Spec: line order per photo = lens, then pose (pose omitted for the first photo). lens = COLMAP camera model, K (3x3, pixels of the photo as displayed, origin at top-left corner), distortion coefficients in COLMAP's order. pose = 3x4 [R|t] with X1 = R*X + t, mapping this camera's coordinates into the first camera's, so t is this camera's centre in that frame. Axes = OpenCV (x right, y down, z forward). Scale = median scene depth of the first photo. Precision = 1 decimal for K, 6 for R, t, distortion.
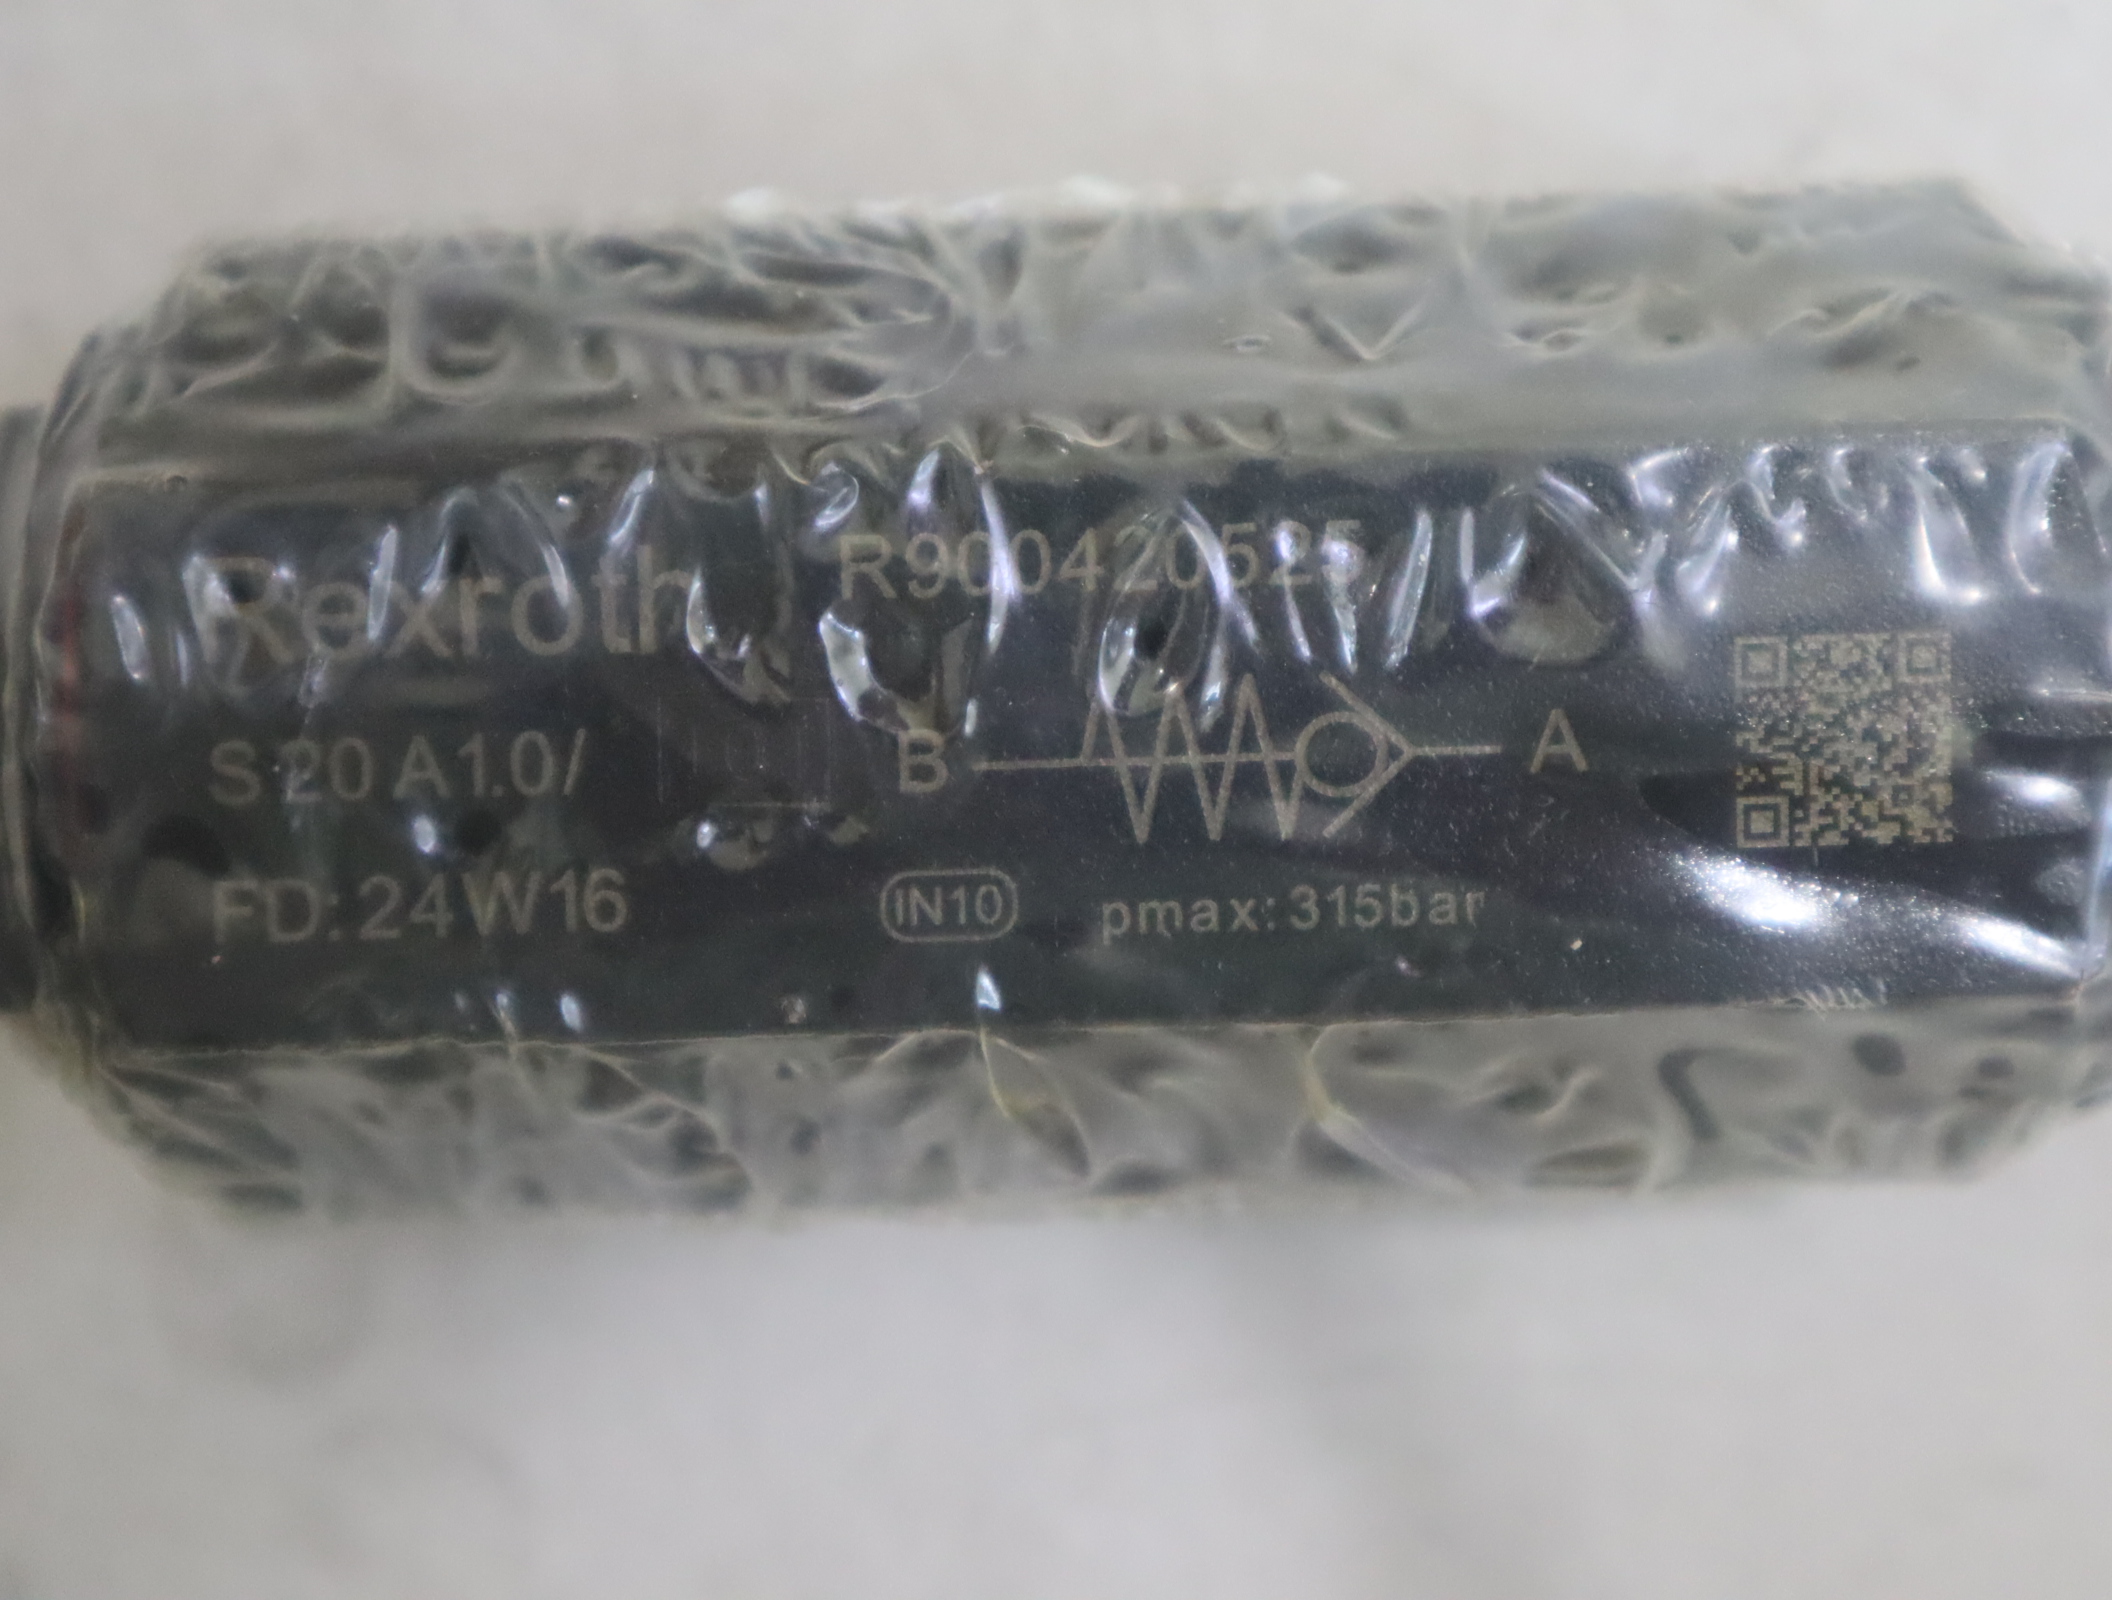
lens RADIAL K [[3534.8, 0, 1056.0], [0, 3534.8, 800.0], [0, 0, 1]] dist [0.130758, -0.745499]
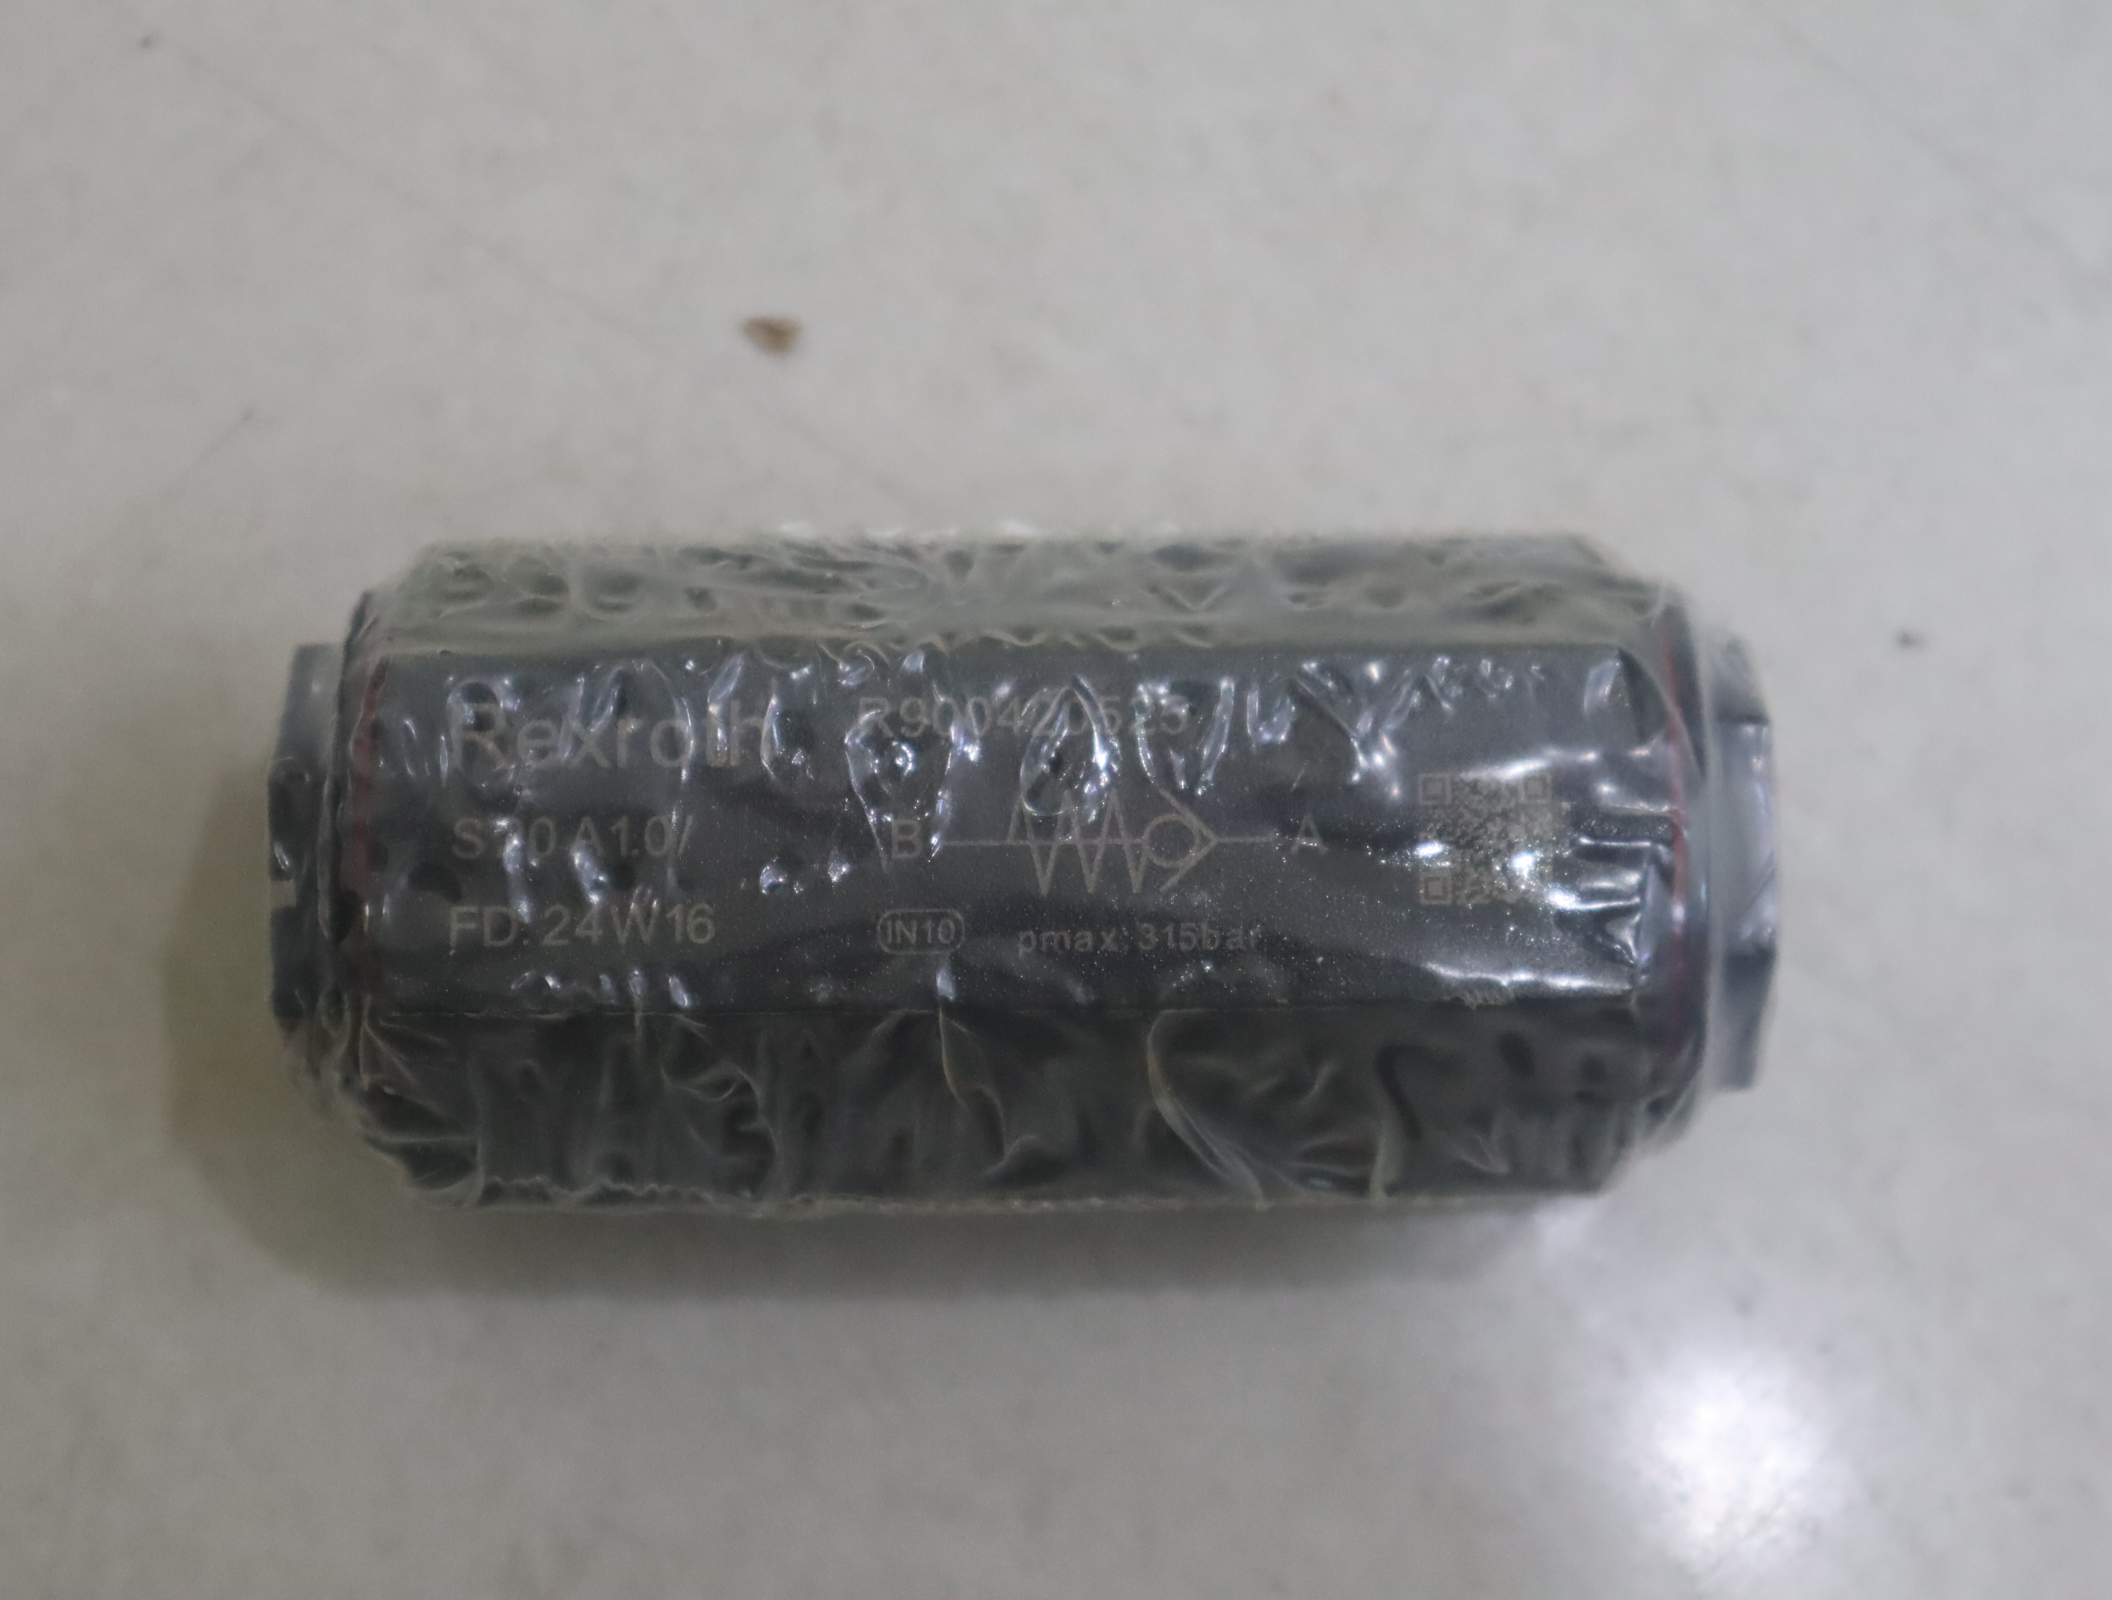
lens RADIAL K [[4320.8, 0, 1056.0], [0, 4320.8, 800.0], [0, 0, 1]] dist [-0.021524, -0.029200]
pose [[0.999221, 0.026455, 0.029287, -0.028166], [-0.019223, 0.974340, -0.224260, 0.402466], [-0.034468, 0.223522, 0.974089, -0.880219]]
